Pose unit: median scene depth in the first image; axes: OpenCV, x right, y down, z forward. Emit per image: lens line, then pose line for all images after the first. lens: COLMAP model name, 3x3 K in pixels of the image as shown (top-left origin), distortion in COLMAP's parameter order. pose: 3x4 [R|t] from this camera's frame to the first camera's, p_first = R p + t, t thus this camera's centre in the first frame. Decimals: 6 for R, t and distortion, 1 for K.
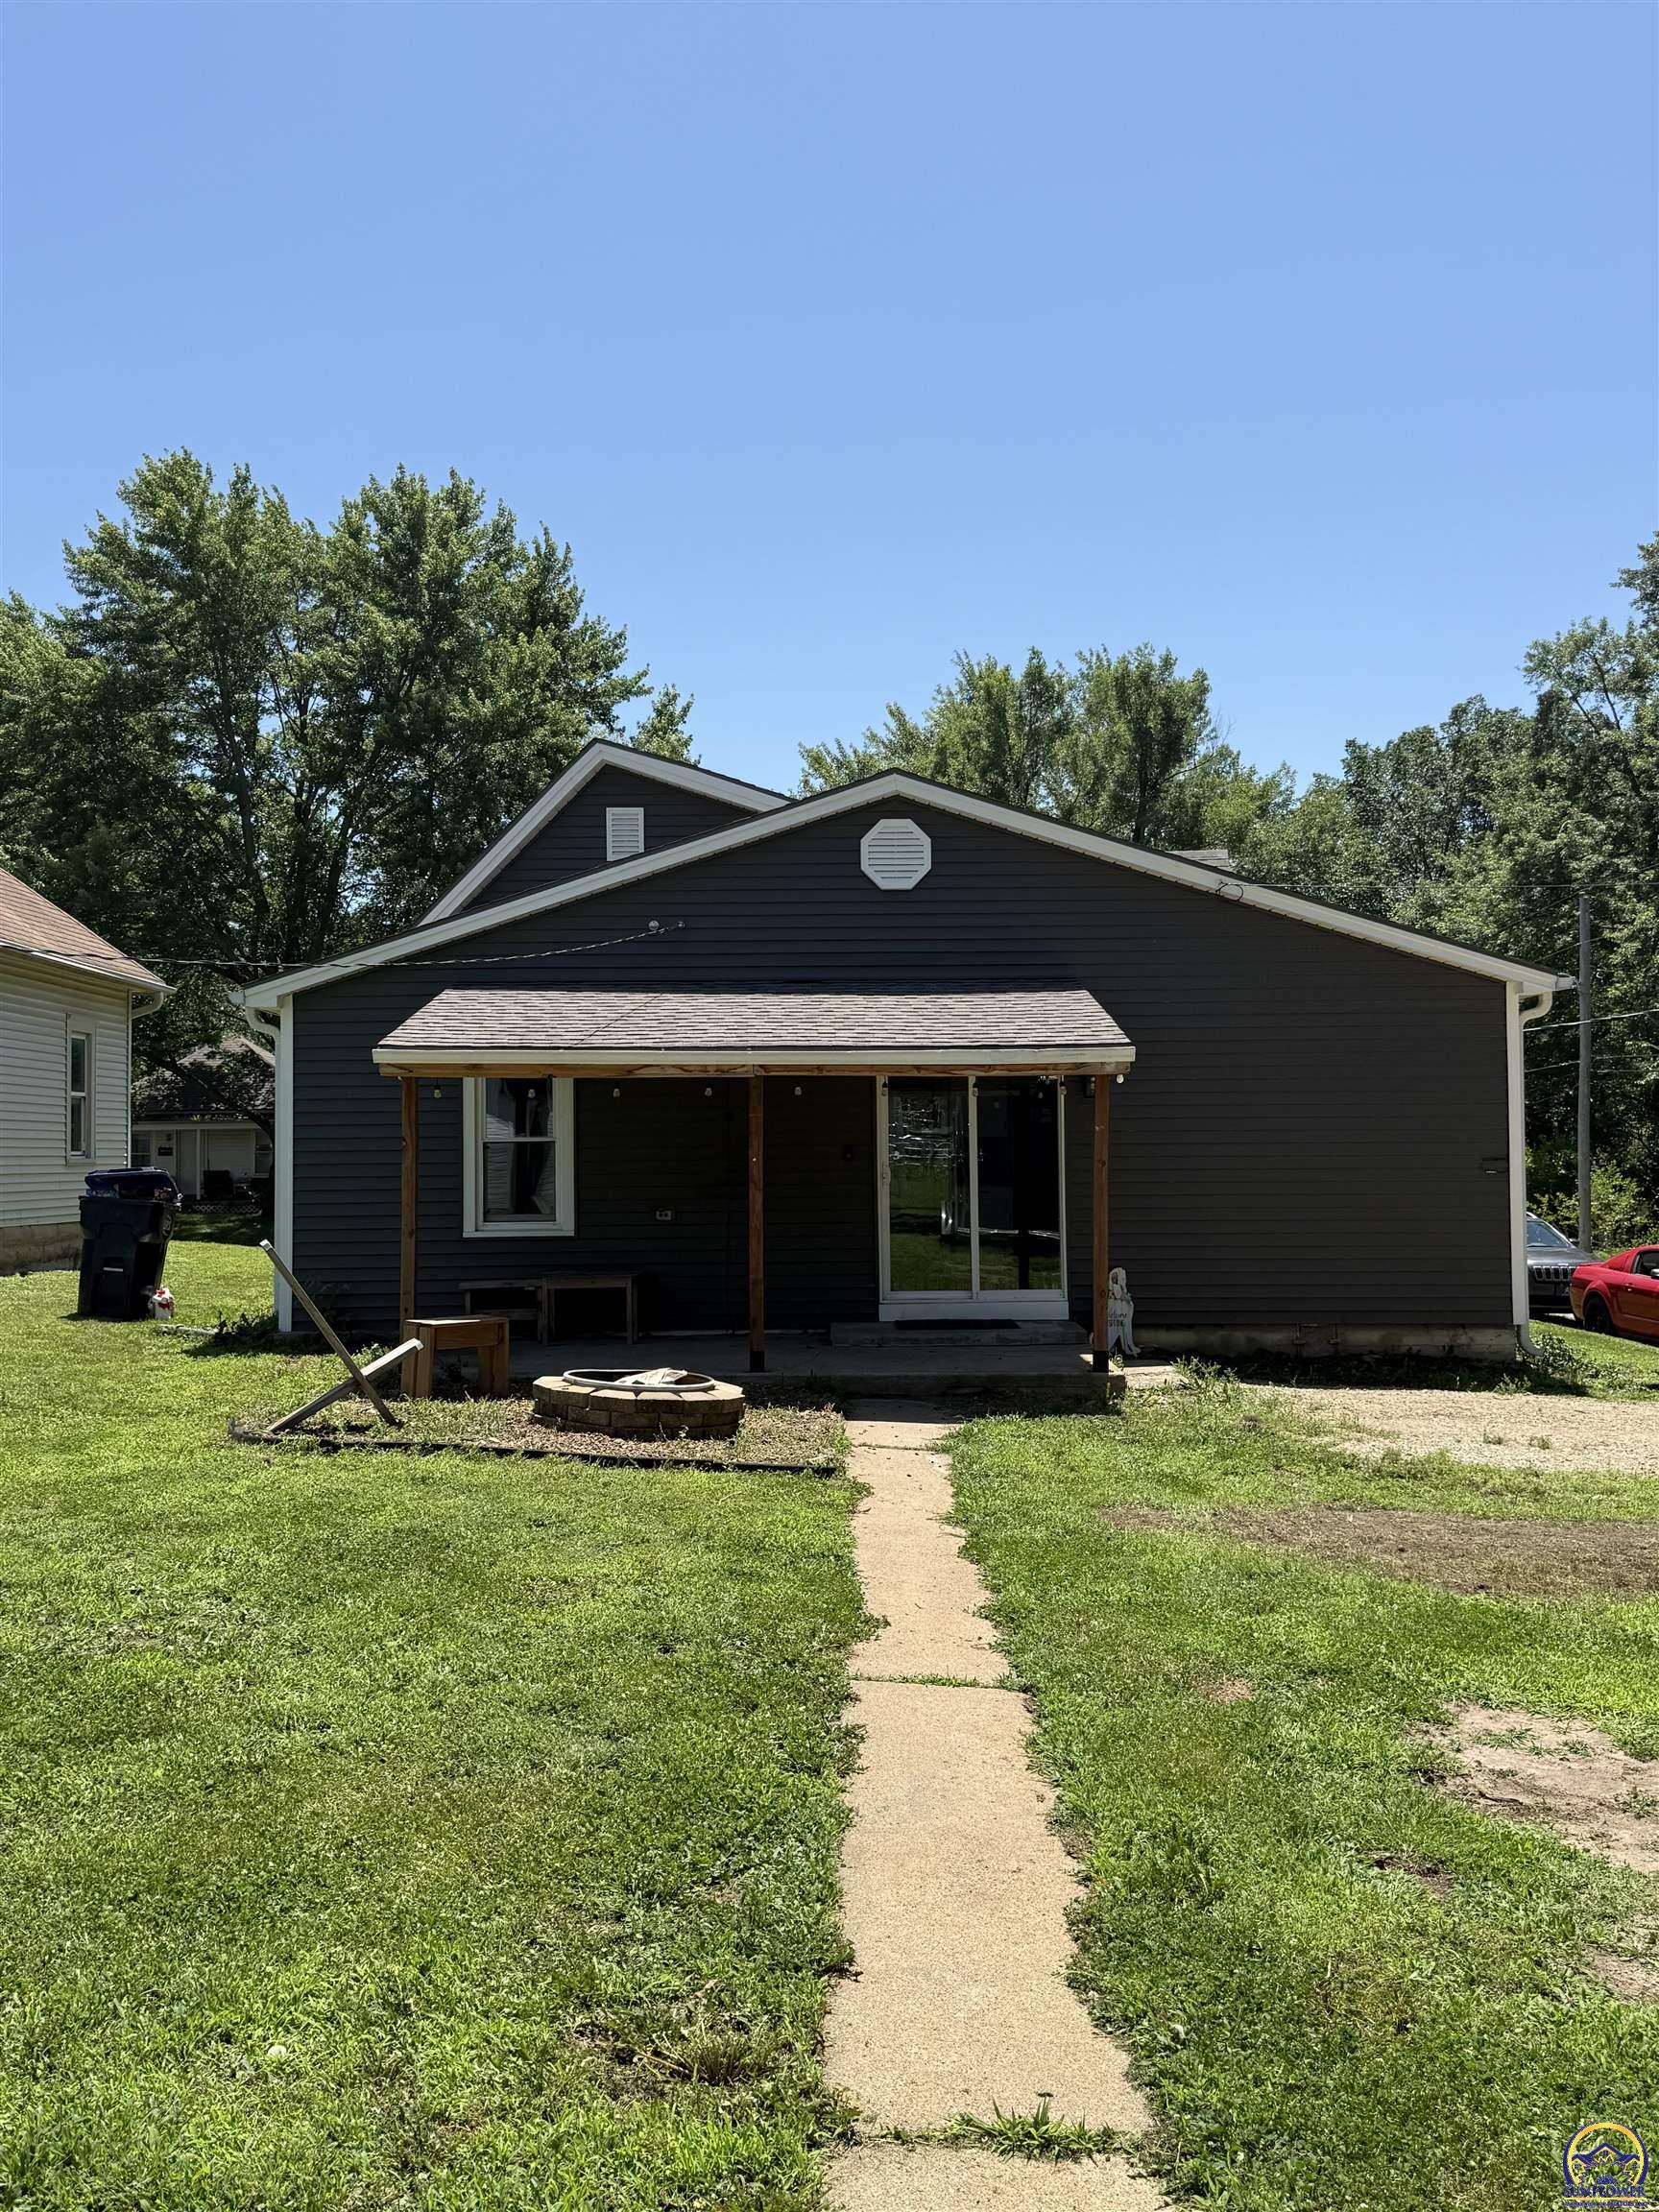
lens RADIAL K [[1985.1, 0, 829.5], [0, 1985.1, 1106.0], [0, 0, 1]] dist [-0.003192, -0.002289]
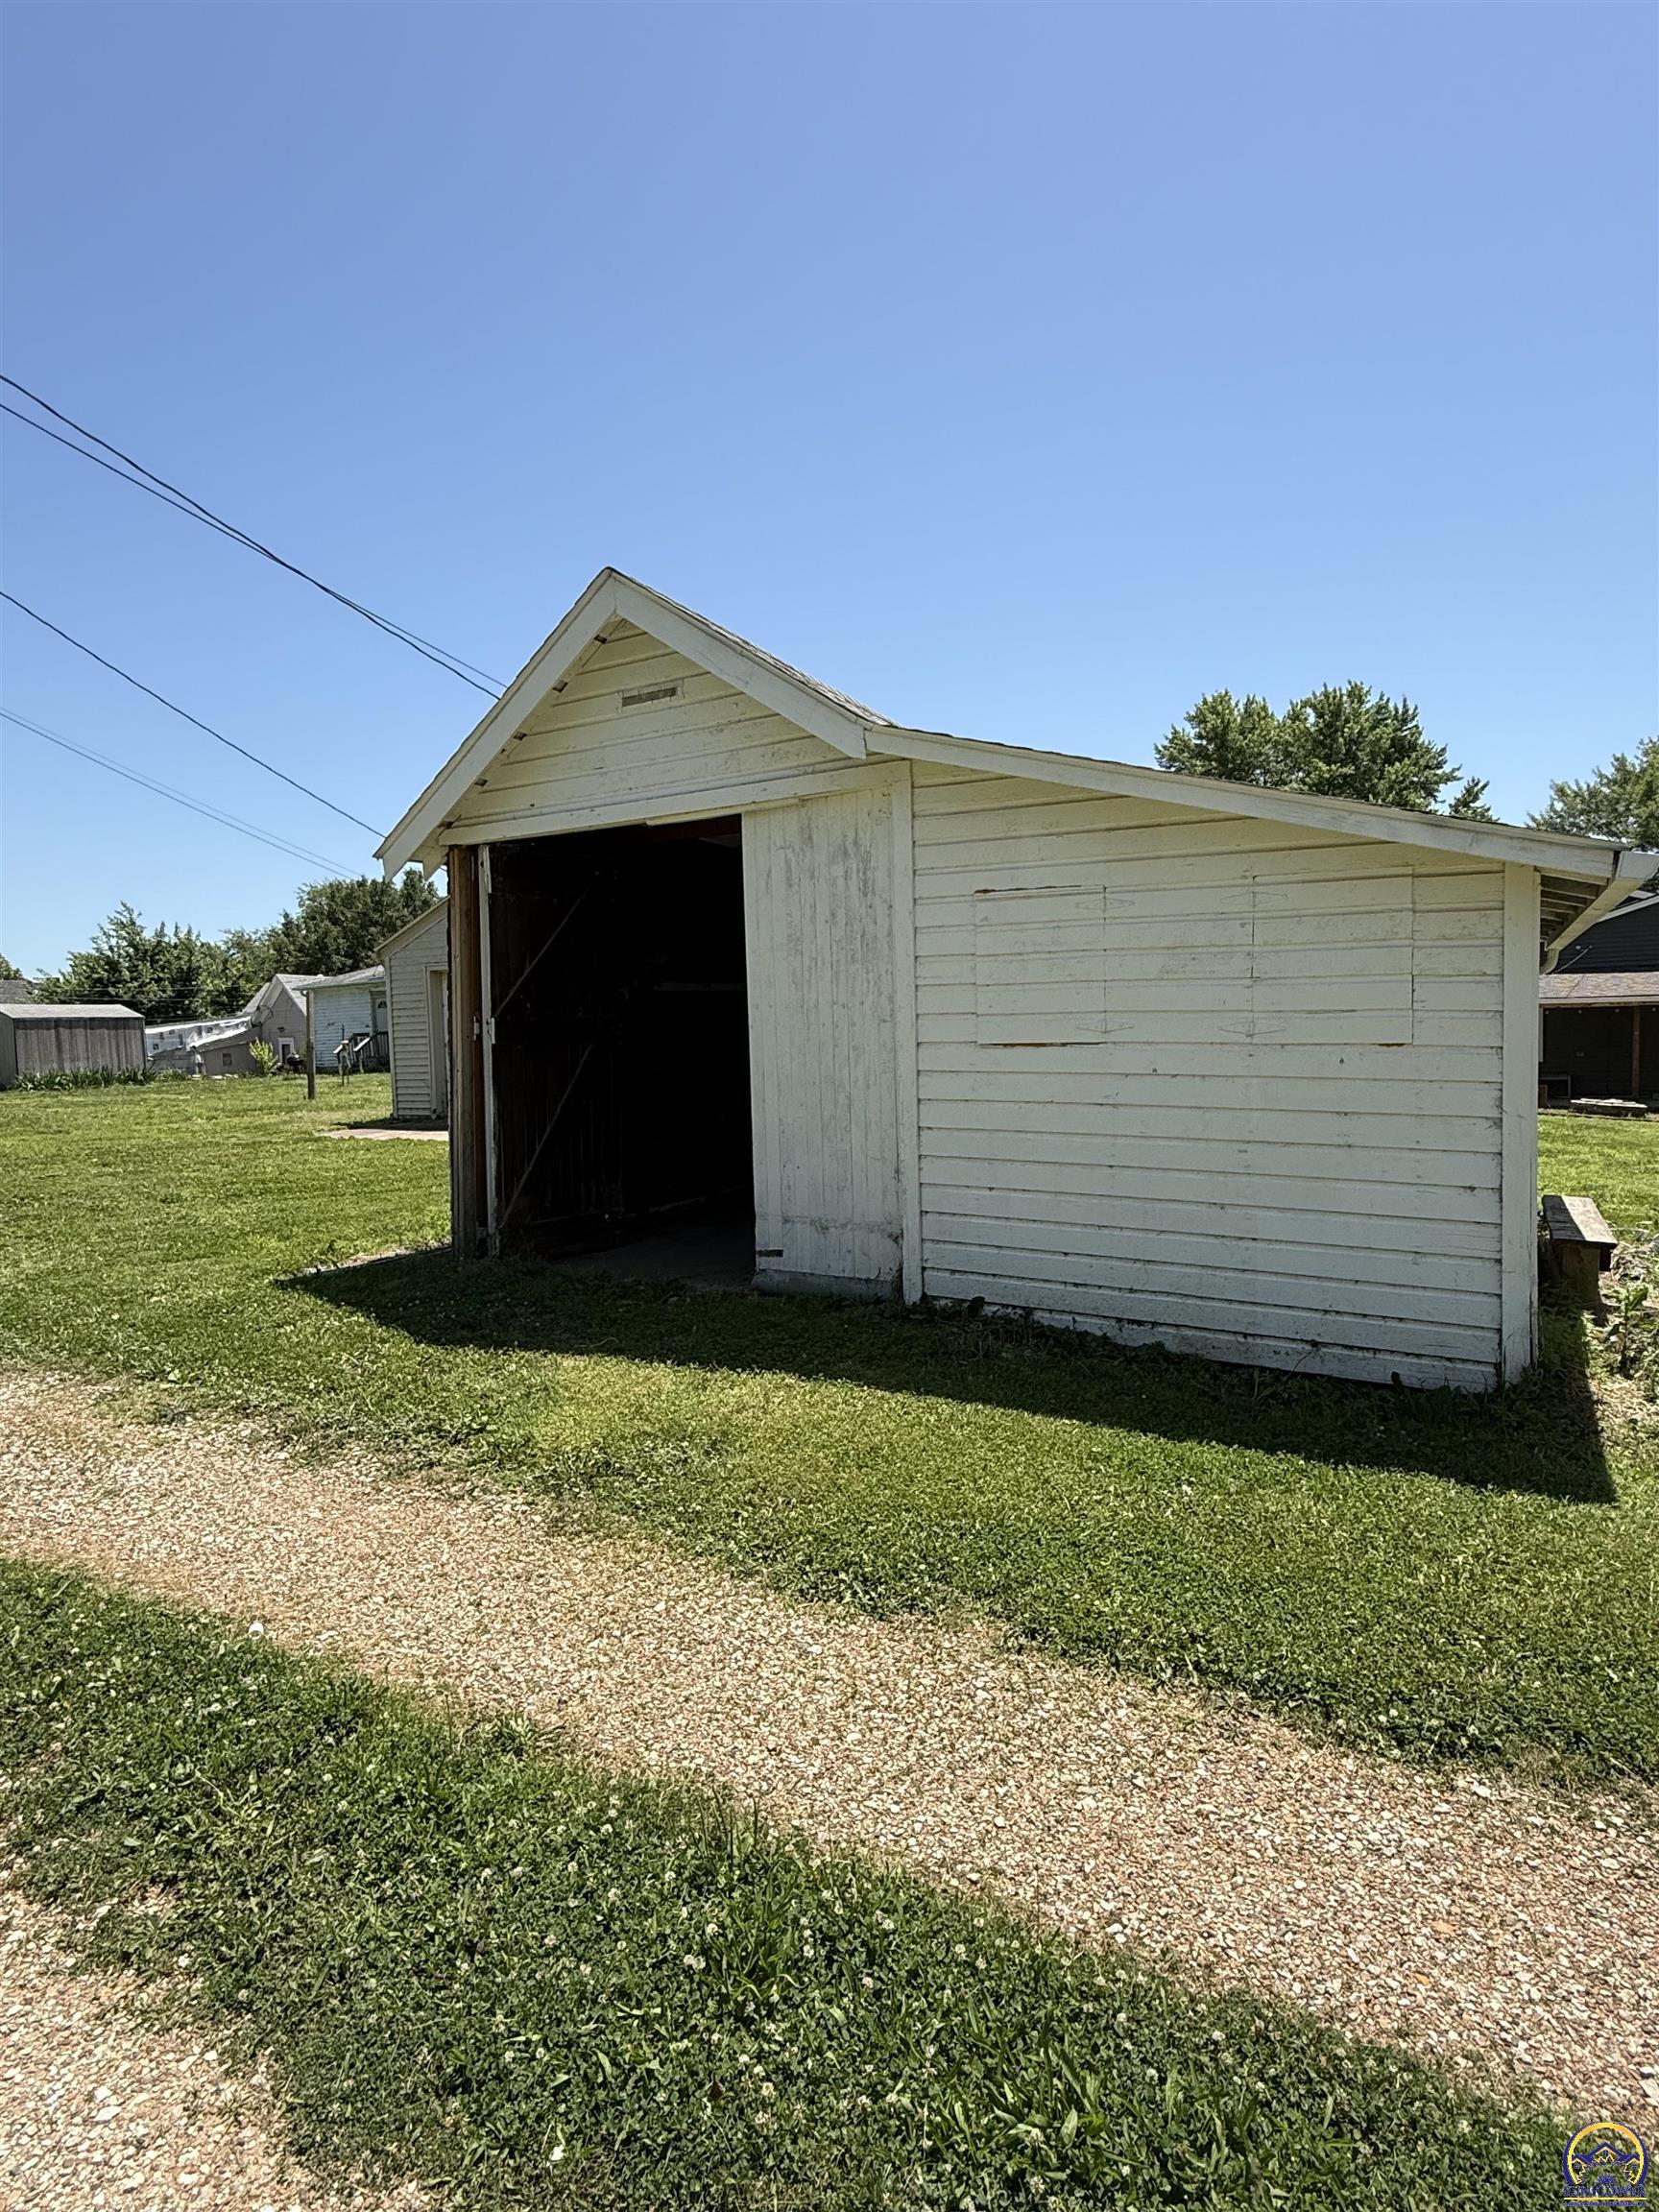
lens RADIAL K [[1188.6, 0, 838.2], [0, 1188.6, 1094.7], [0, 0, 1]] dist [-0.000541, -0.000192]
pose [[0.869339, 0.018795, -0.493859, -0.049483], [0.017512, 0.997478, 0.068789, -0.006127], [0.493906, -0.068449, 0.866817, -0.277616]]
